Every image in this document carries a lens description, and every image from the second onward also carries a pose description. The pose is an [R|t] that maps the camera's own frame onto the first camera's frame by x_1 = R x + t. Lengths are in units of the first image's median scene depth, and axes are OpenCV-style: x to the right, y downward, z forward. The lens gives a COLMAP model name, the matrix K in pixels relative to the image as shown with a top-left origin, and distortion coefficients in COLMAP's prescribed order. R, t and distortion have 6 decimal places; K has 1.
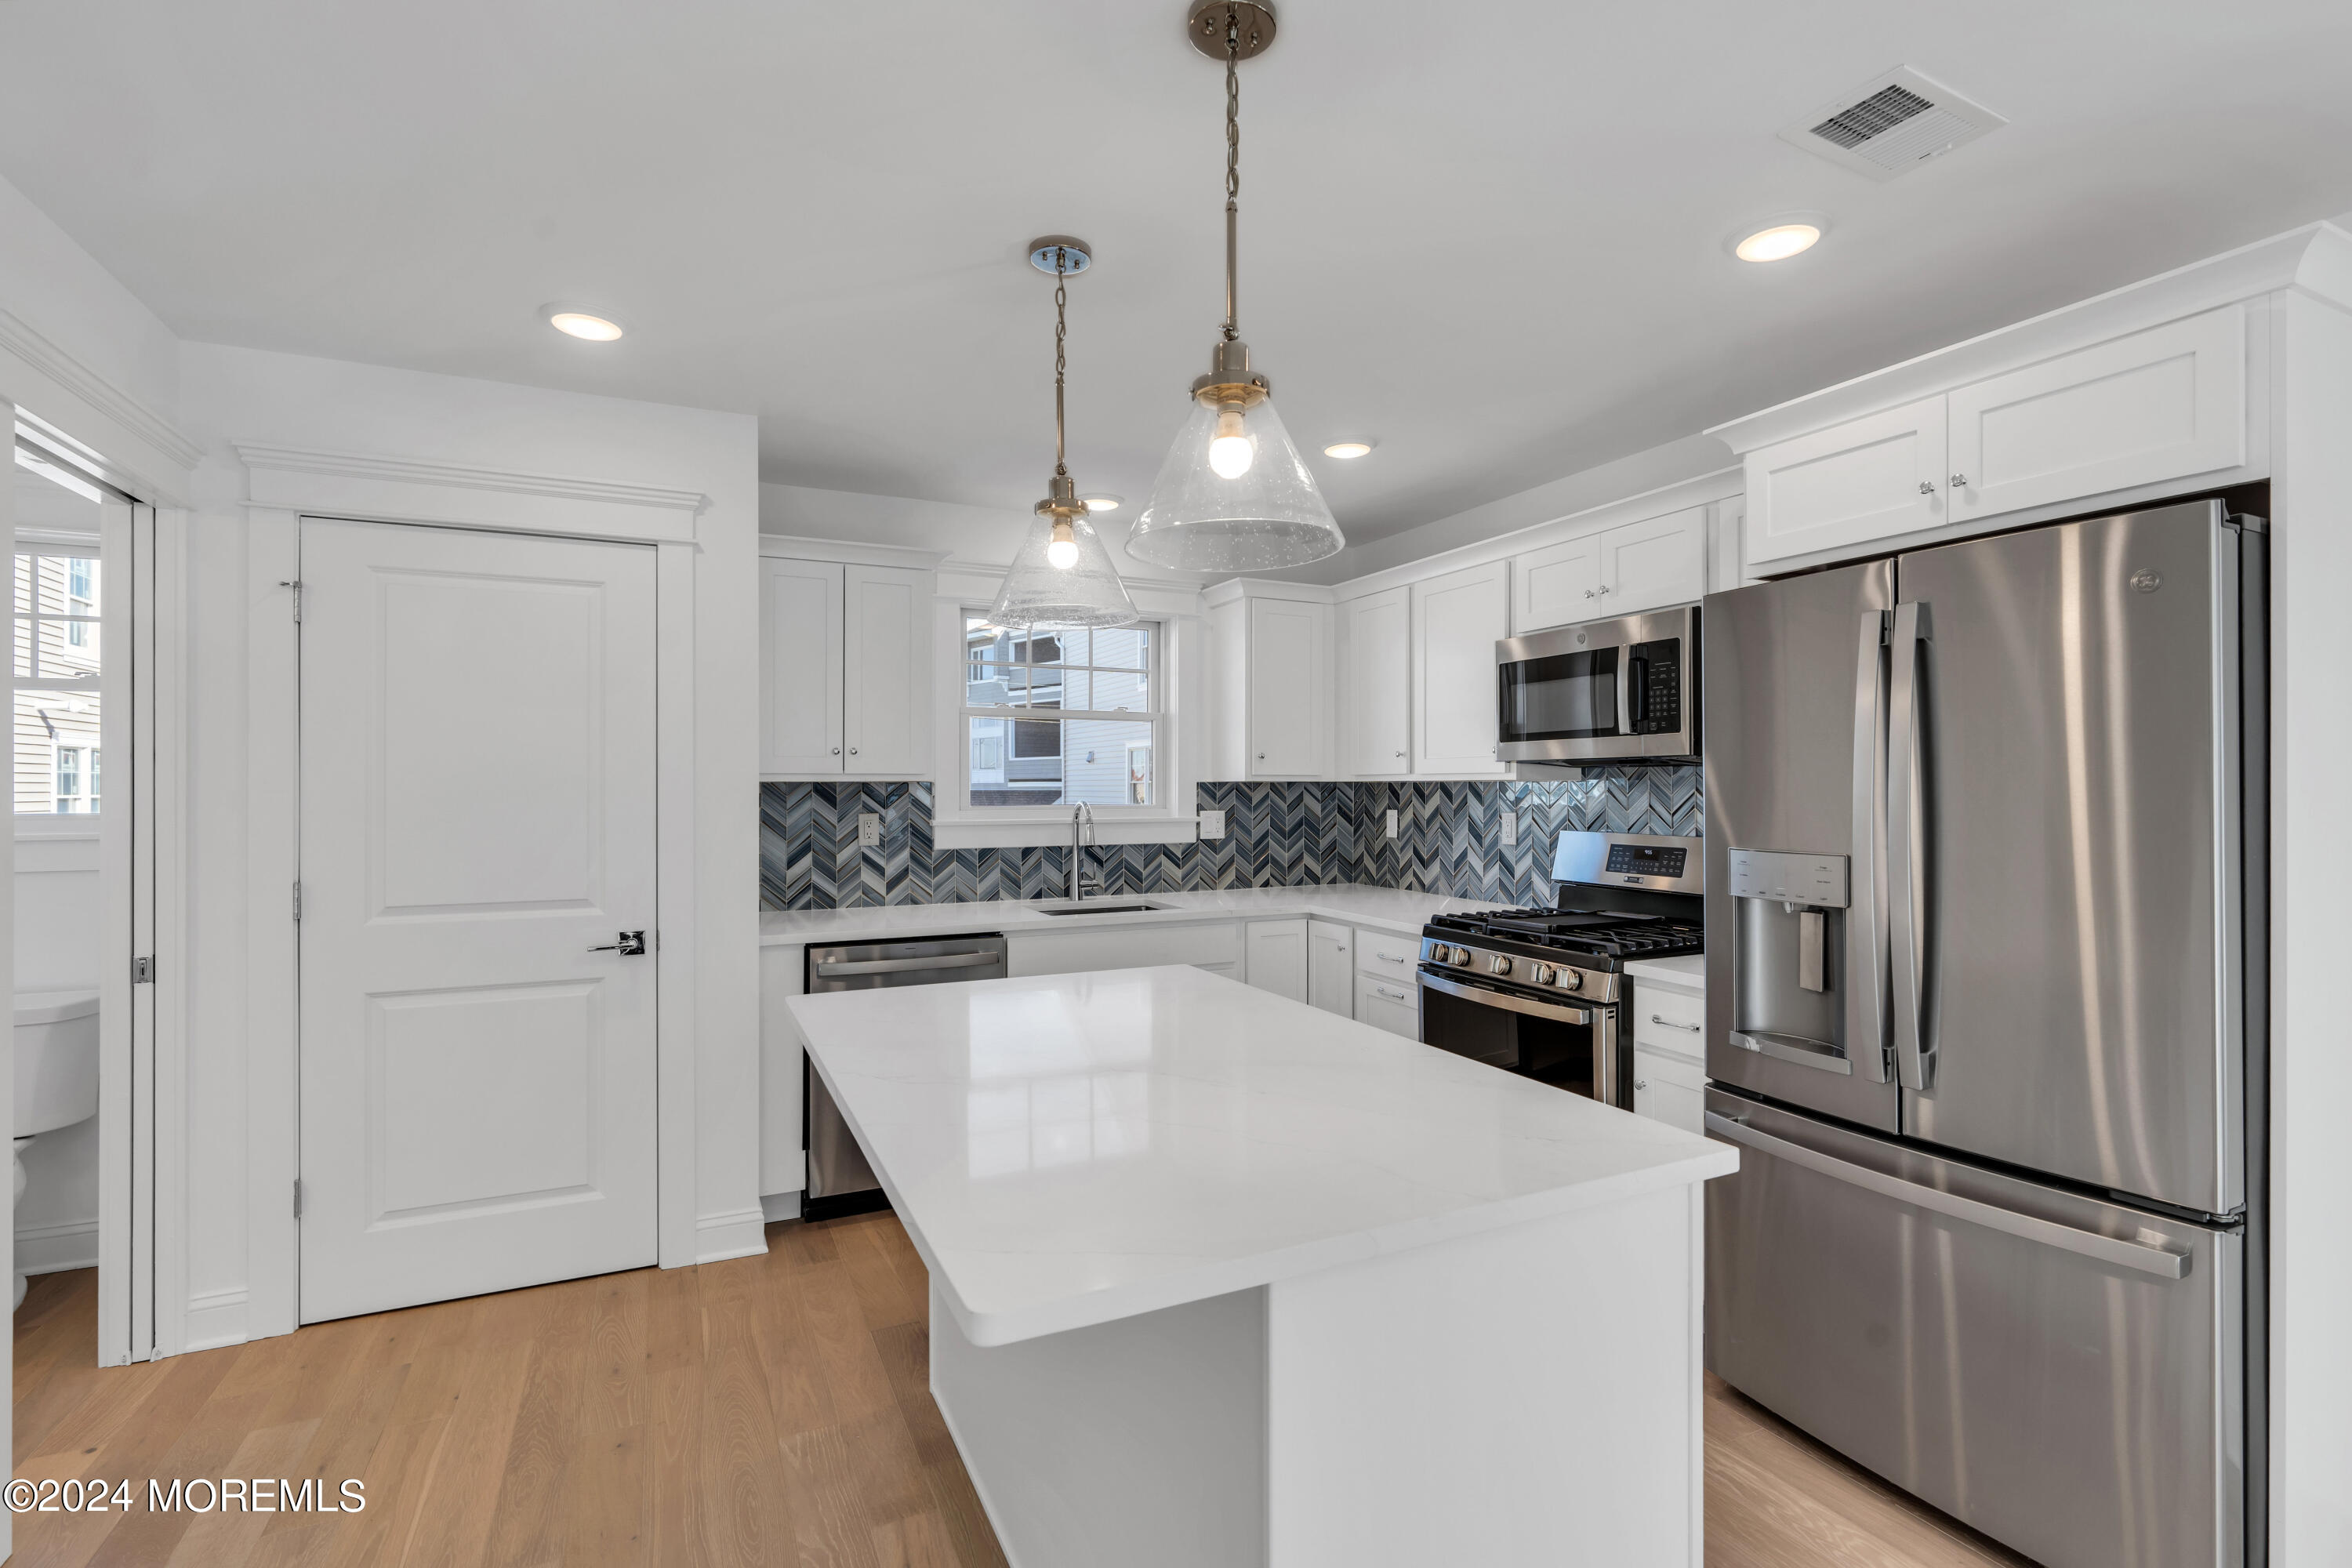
lens RADIAL K [[1067.9, 0, 1189.0], [0, 1067.9, 786.5], [0, 0, 1]] dist [-0.004258, 0.000228]
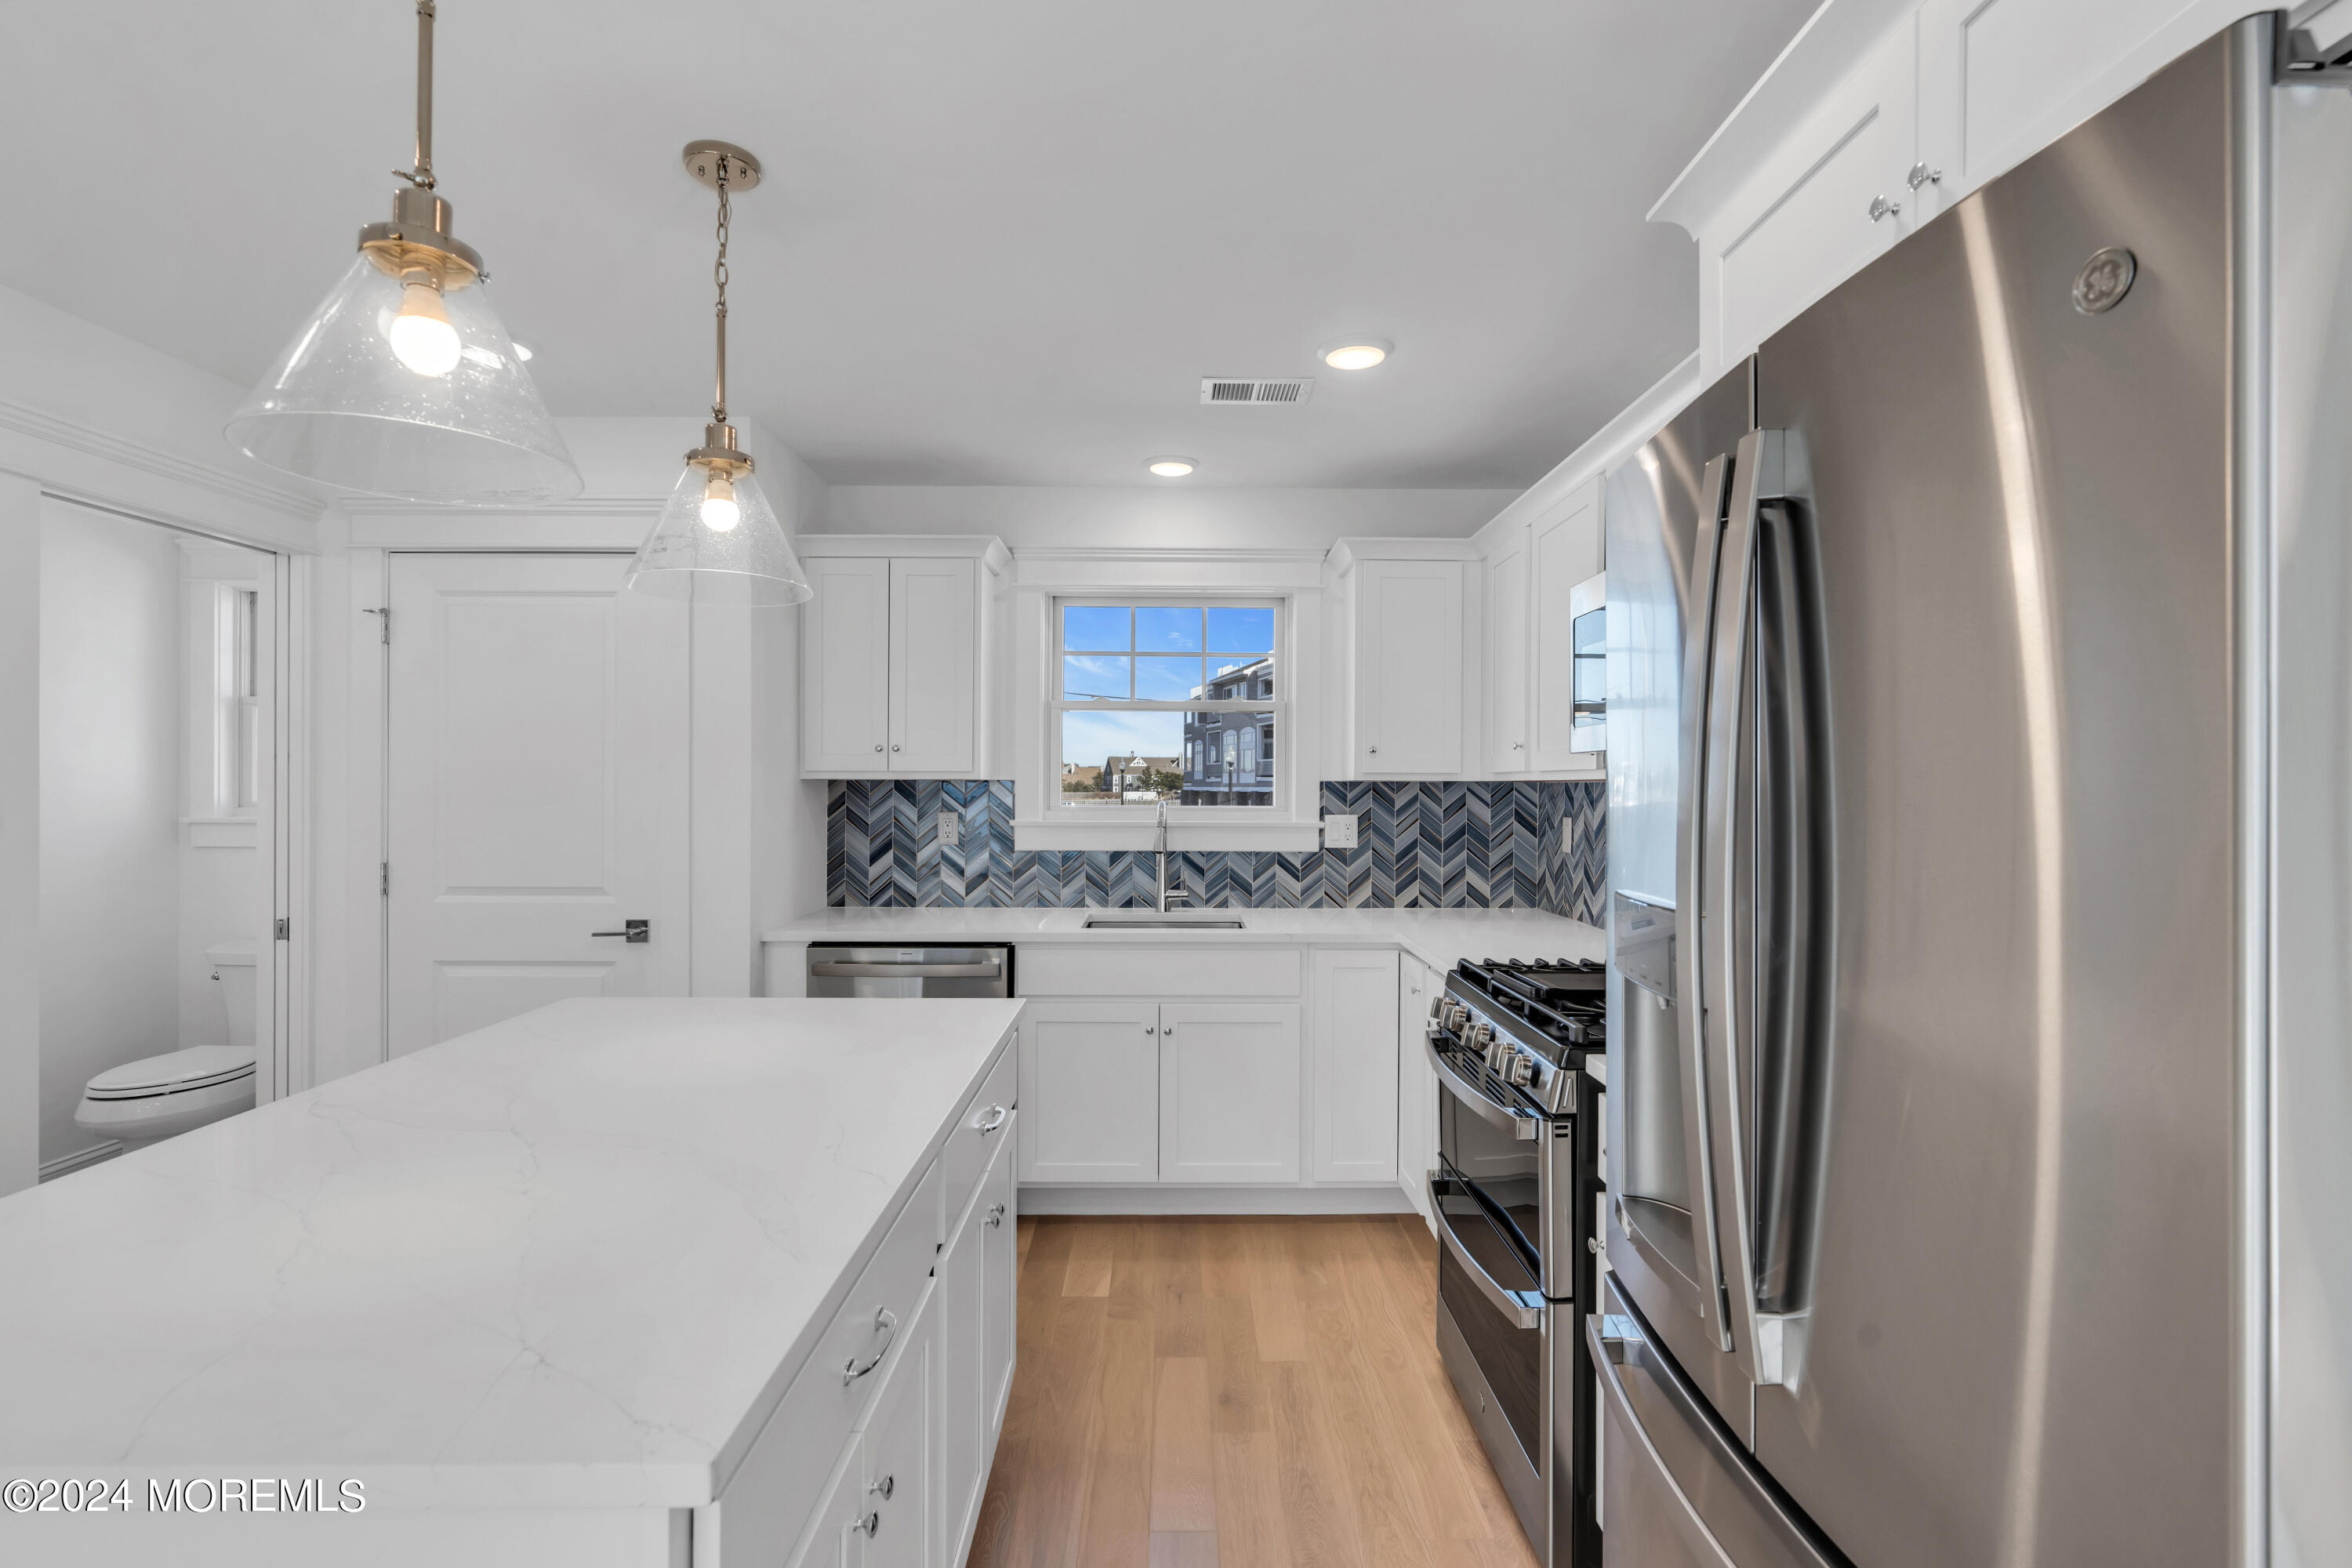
lens RADIAL K [[1067.9, 0, 1181.0], [0, 1067.9, 779.0], [0, 0, 1]] dist [-0.004258, 0.000228]
pose [[0.905937, 0.001824, -0.423410, 0.297573], [-0.005163, 0.999964, -0.006738, 0.000468], [0.423382, 0.008291, 0.905913, 0.193318]]
